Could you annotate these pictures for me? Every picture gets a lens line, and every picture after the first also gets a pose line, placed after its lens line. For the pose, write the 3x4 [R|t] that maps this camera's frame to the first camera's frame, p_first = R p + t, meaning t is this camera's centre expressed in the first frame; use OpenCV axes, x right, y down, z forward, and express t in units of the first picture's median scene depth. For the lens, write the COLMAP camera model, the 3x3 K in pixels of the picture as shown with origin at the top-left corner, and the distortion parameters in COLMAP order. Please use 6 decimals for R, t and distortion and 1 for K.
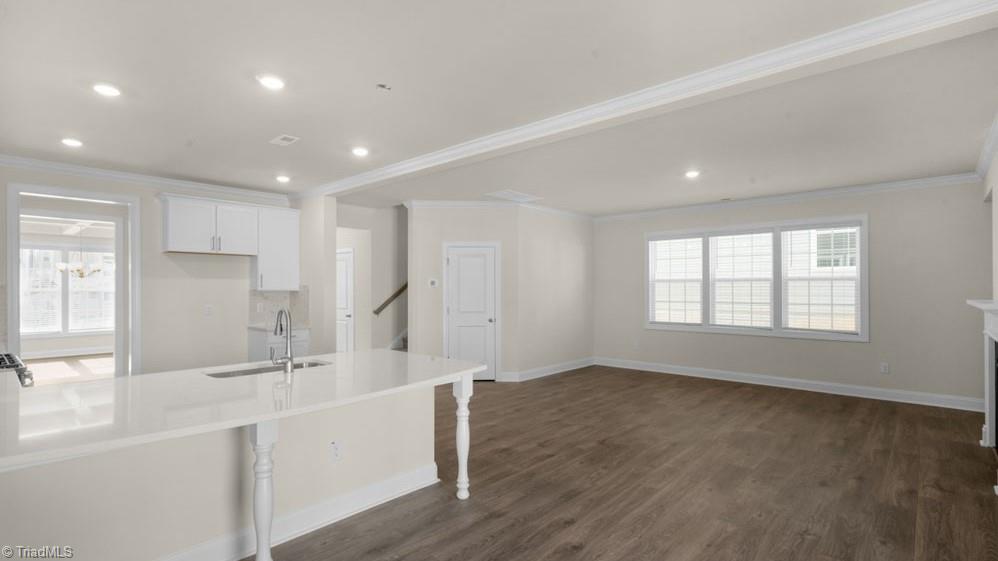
lens RADIAL K [[473.6, 0, 499.0], [0, 473.6, 280.5], [0, 0, 1]] dist [-0.001491, -0.000041]
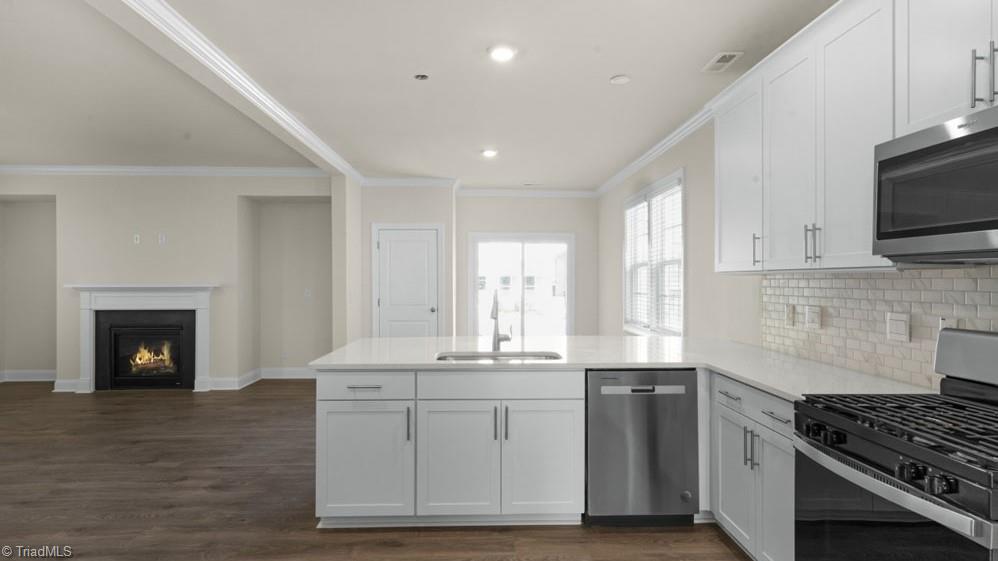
lens RADIAL K [[533.4, 0, 499.0], [0, 533.4, 280.5], [0, 0, 1]] dist [0.002682, 0.001173]
pose [[-0.700565, 0.000612, 0.713589, -0.744027], [-0.009033, 0.999912, -0.009727, 0.031066], [-0.713532, -0.013260, -0.700498, 1.059347]]
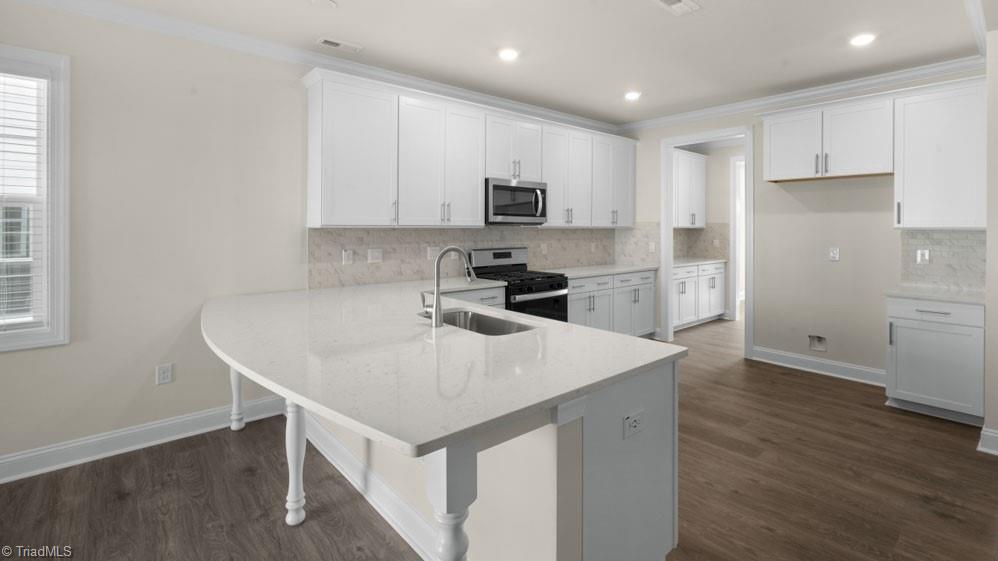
lens RADIAL K [[454.5, 0, 502.6], [0, 454.5, 228.0], [0, 0, 1]] dist [0.001307, 0.000394]
pose [[-0.114905, 0.002451, -0.993374, 0.181682], [0.011461, 0.999934, 0.001141, 0.017213], [0.993310, -0.011254, -0.114925, 0.700937]]
